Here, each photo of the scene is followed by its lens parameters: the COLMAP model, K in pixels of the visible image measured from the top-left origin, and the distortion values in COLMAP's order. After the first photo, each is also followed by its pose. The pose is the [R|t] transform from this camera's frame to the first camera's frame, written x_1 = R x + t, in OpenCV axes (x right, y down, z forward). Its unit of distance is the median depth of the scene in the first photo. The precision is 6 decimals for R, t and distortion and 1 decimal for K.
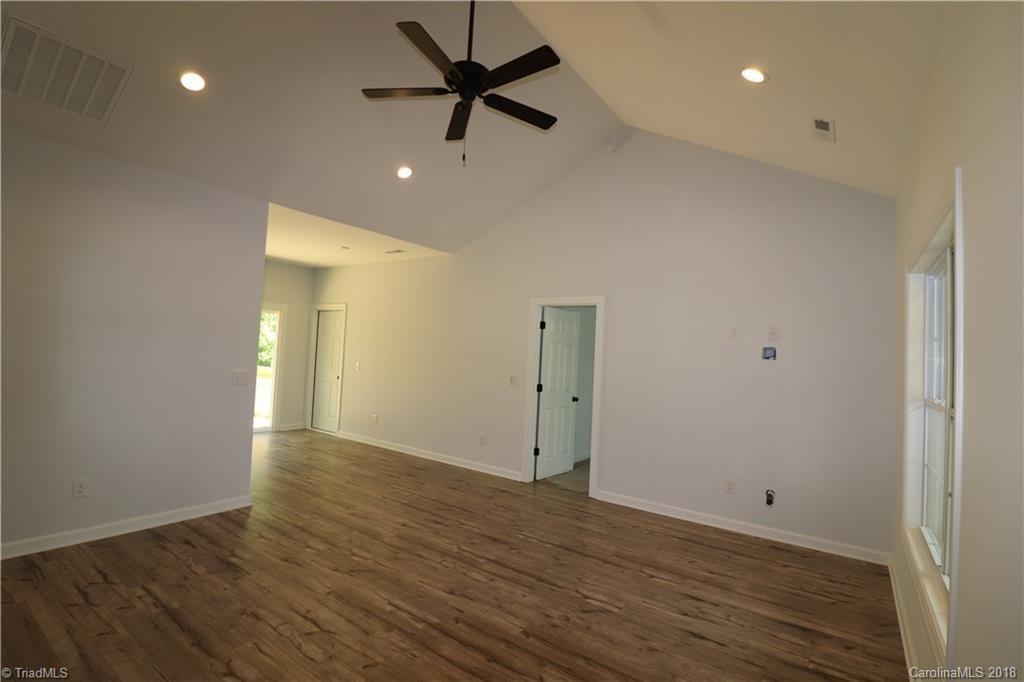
lens RADIAL K [[473.2, 0, 511.7], [0, 473.2, 338.3], [0, 0, 1]] dist [-0.011316, -0.002776]
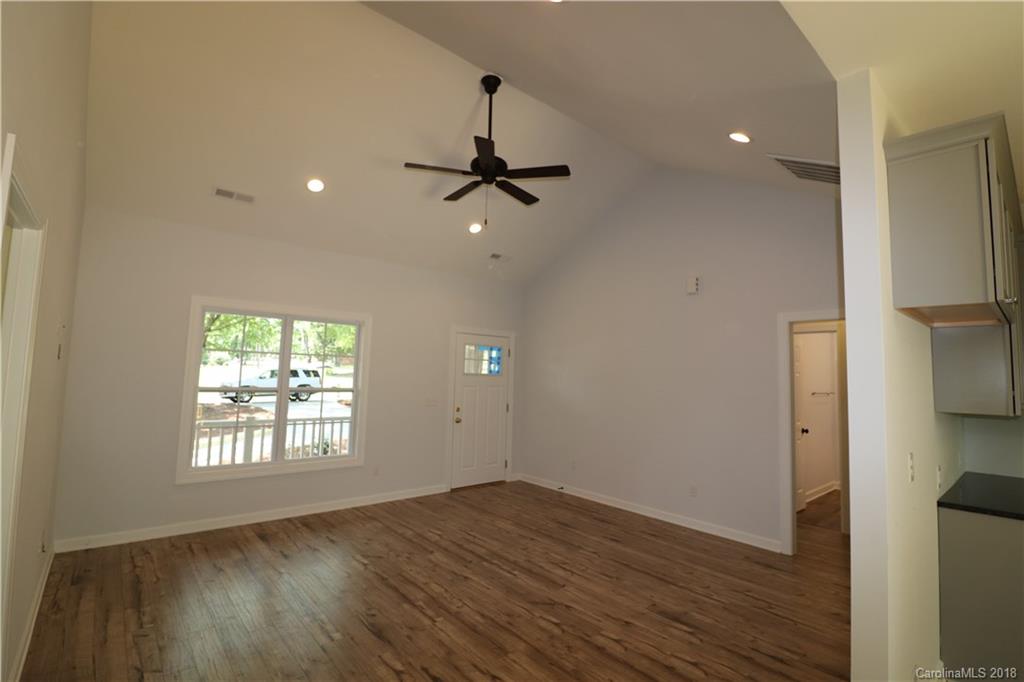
lens RADIAL K [[473.2, 0, 514.1], [0, 473.2, 336.7], [0, 0, 1]] dist [-0.011316, -0.002776]
pose [[-0.968468, -0.053651, 0.243293, -0.484092], [-0.079704, 0.991937, -0.098532, 0.030936], [-0.236045, -0.114816, -0.964935, 2.101089]]
